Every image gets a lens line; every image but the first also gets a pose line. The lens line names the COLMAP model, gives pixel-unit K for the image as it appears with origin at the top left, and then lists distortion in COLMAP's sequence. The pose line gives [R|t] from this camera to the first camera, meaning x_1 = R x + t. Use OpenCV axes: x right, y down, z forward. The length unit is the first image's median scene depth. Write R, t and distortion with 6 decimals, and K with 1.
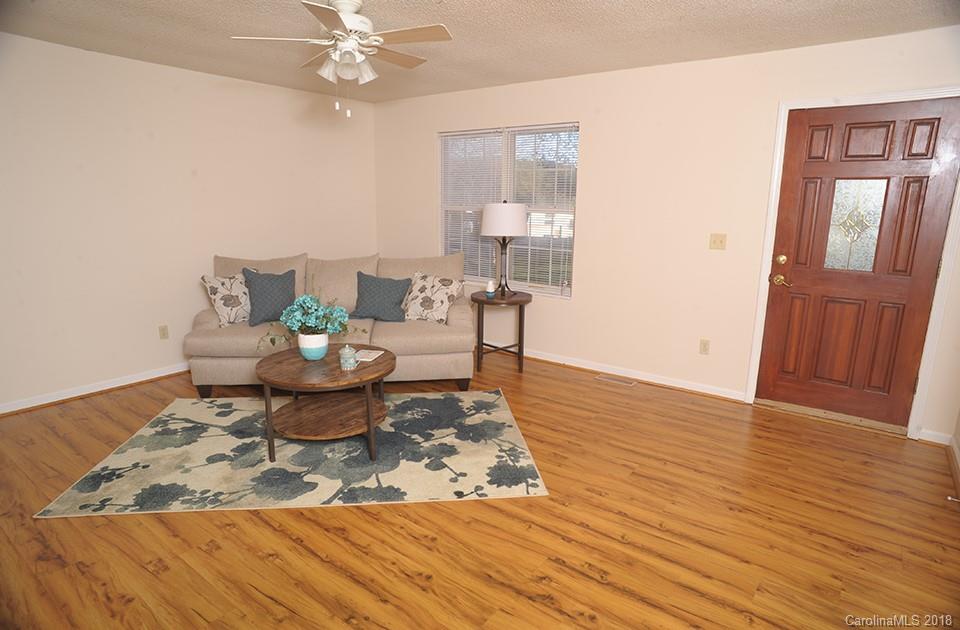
lens RADIAL K [[537.1, 0, 486.9], [0, 537.1, 307.2], [0, 0, 1]] dist [-0.092948, 0.066965]
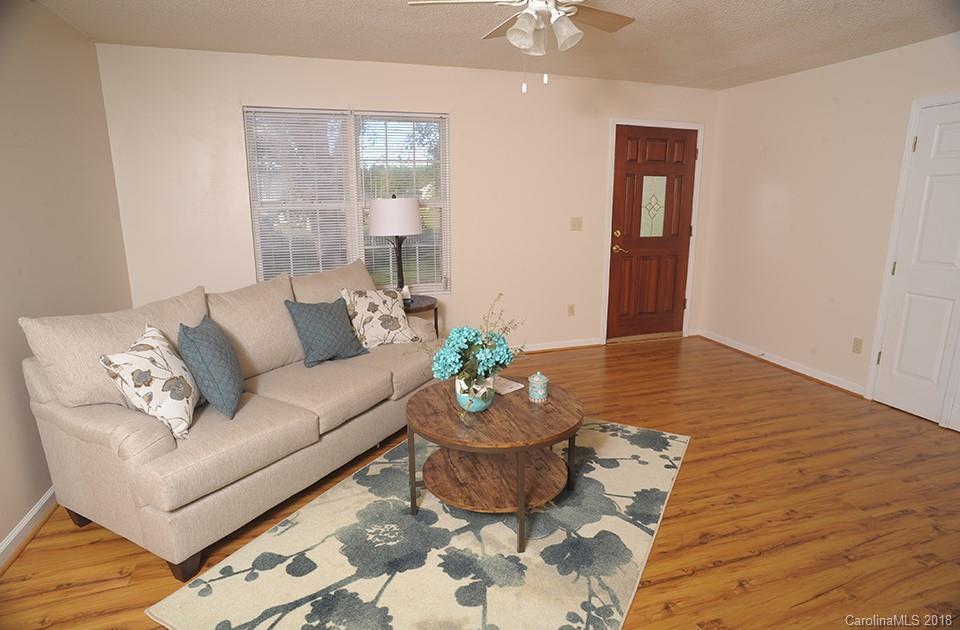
lens RADIAL K [[537.1, 0, 486.9], [0, 537.1, 307.2], [0, 0, 1]] dist [-0.092948, 0.066965]
pose [[0.575082, -0.183686, 0.797208, -0.940921], [0.163636, 0.980602, 0.107899, -0.132193], [-0.801563, 0.068401, 0.593985, 0.552285]]
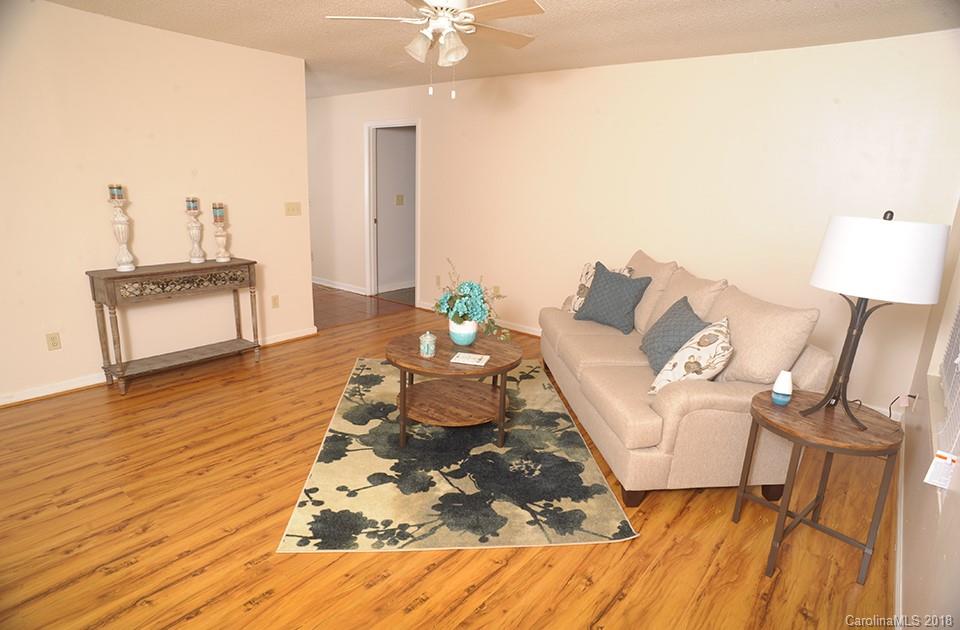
lens RADIAL K [[537.1, 0, 486.9], [0, 537.1, 307.2], [0, 0, 1]] dist [-0.092948, 0.066965]
pose [[-0.028979, 0.217255, -0.975685, 0.707323], [-0.229344, 0.948610, 0.218038, -0.220368], [0.972914, 0.230086, 0.022336, 1.058865]]
